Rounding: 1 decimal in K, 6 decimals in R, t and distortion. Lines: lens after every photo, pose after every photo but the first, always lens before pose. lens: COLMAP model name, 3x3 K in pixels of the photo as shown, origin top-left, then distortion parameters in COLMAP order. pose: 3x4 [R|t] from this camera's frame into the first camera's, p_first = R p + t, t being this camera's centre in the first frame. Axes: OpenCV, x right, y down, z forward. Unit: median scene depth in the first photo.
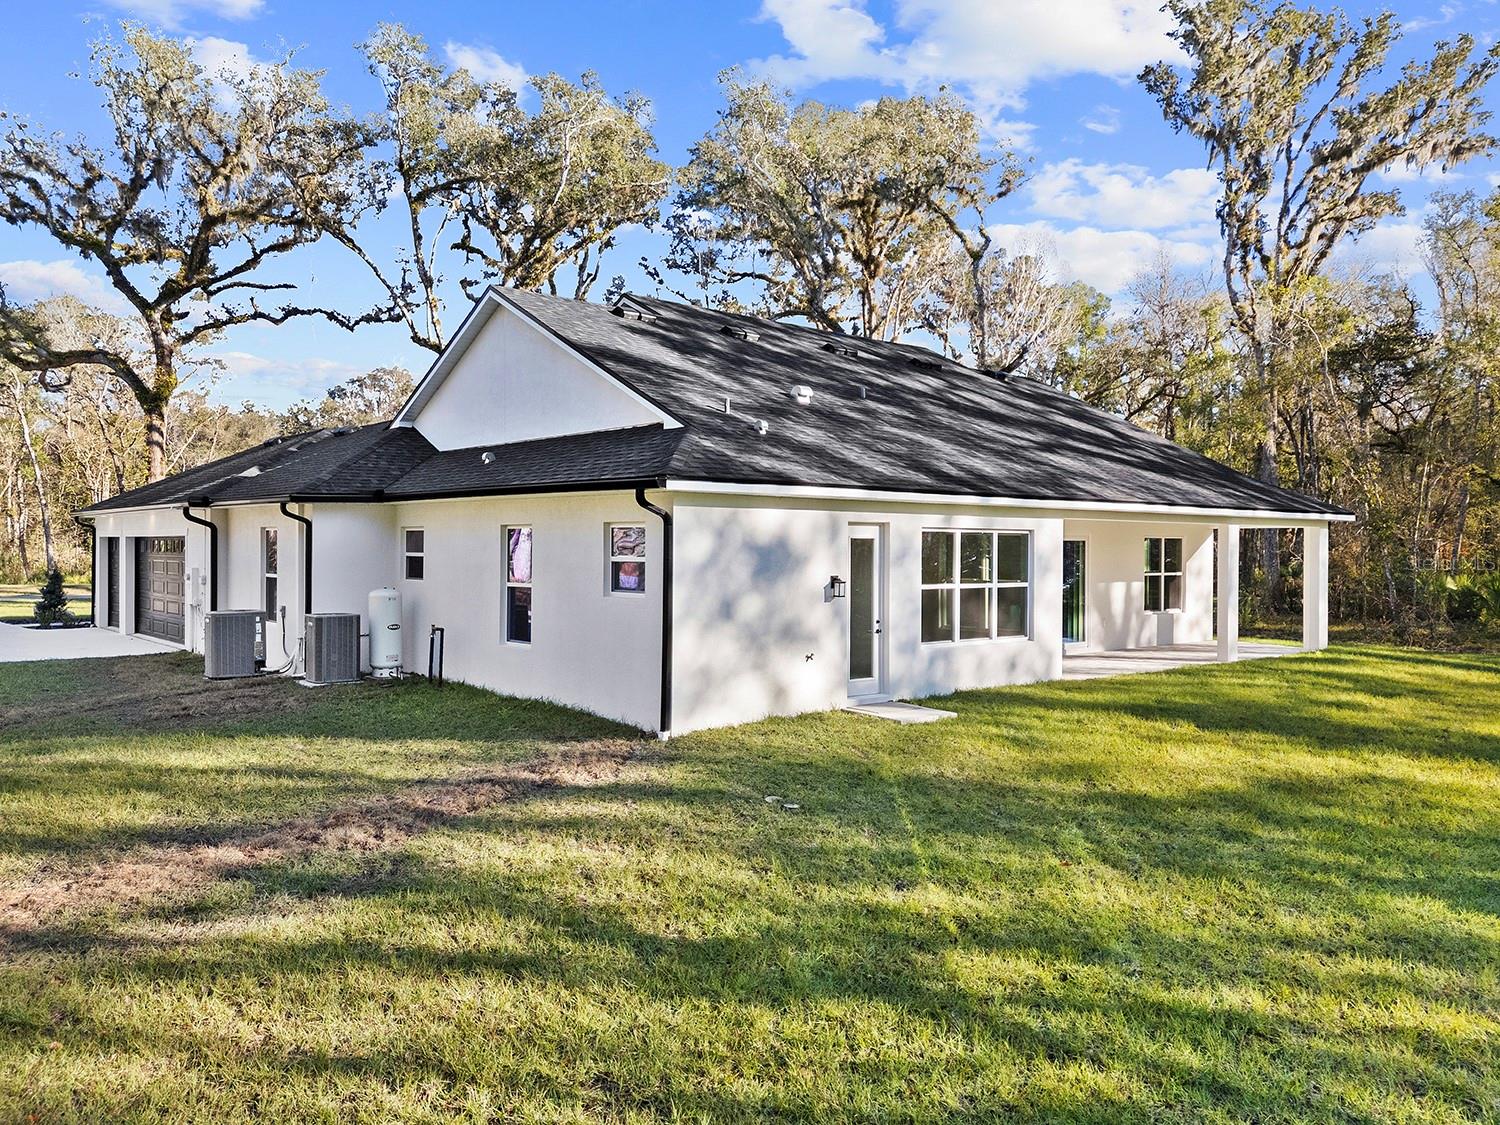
lens RADIAL K [[1089.5, 0, 753.1], [0, 1089.5, 554.1], [0, 0, 1]] dist [0.075710, -0.061992]
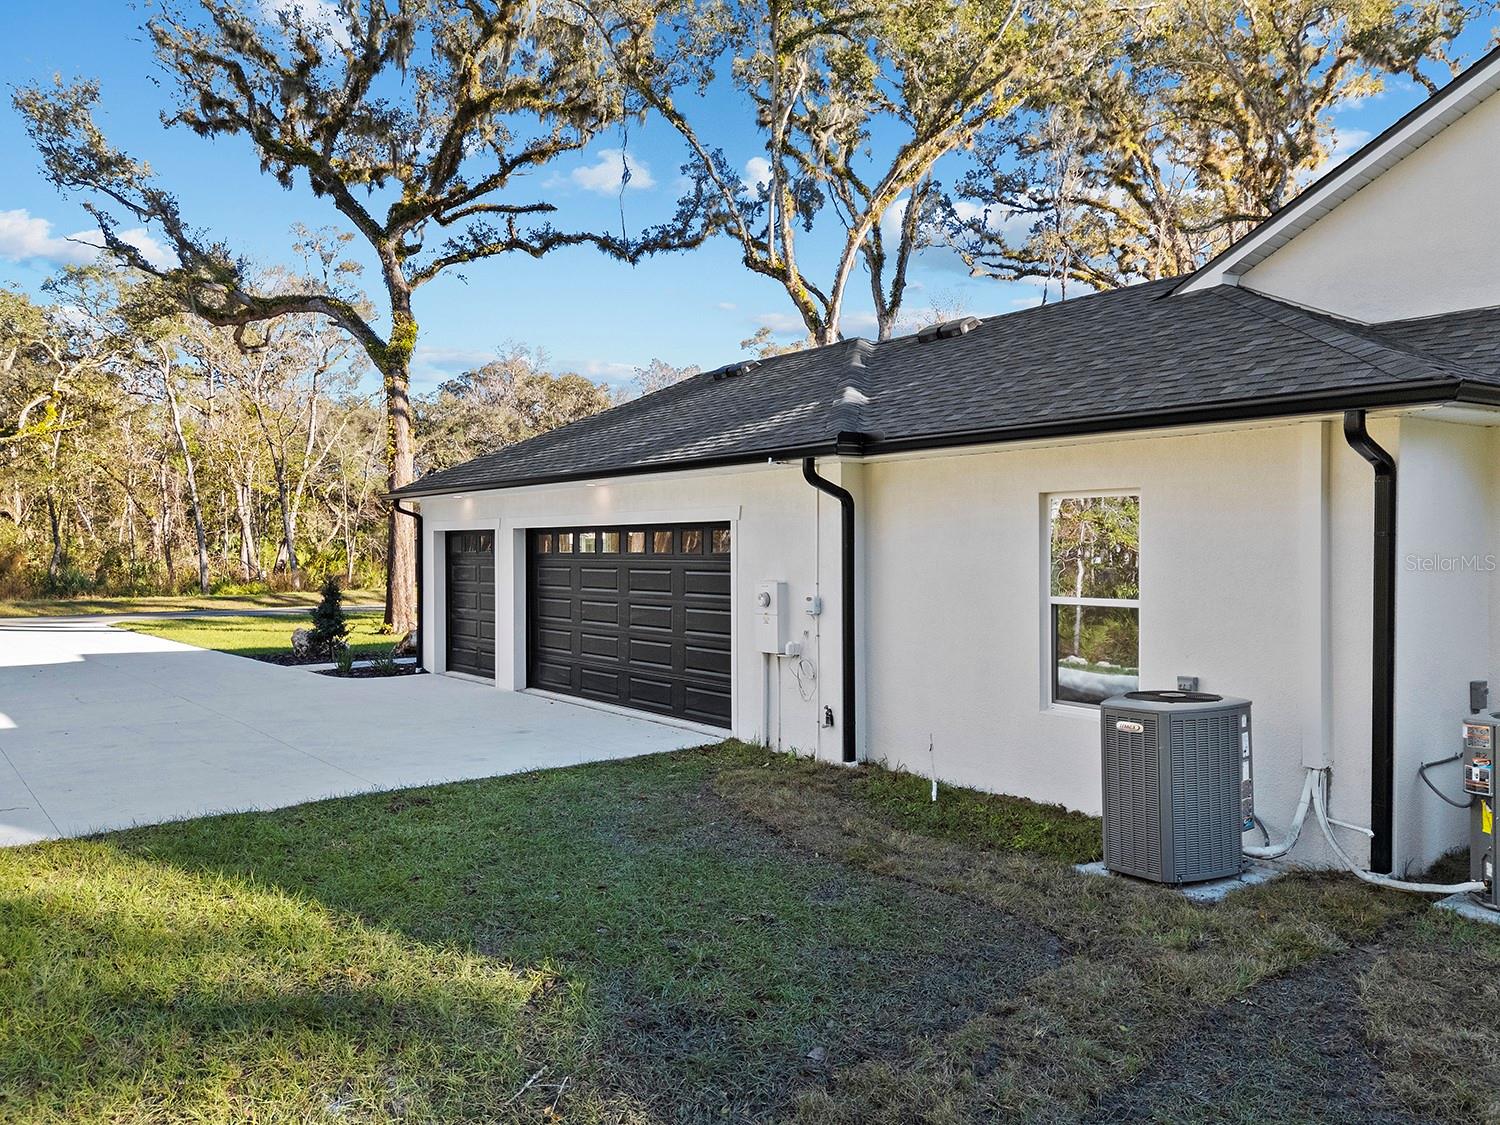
lens RADIAL K [[1066.5, 0, 750.0], [0, 1066.5, 562.5], [0, 0, 1]] dist [0.018302, 0.002334]
pose [[0.998579, -0.009151, -0.052496, -0.253712], [0.009568, 0.999925, 0.007709, -0.002635], [0.052422, -0.008200, 0.998591, 0.281330]]
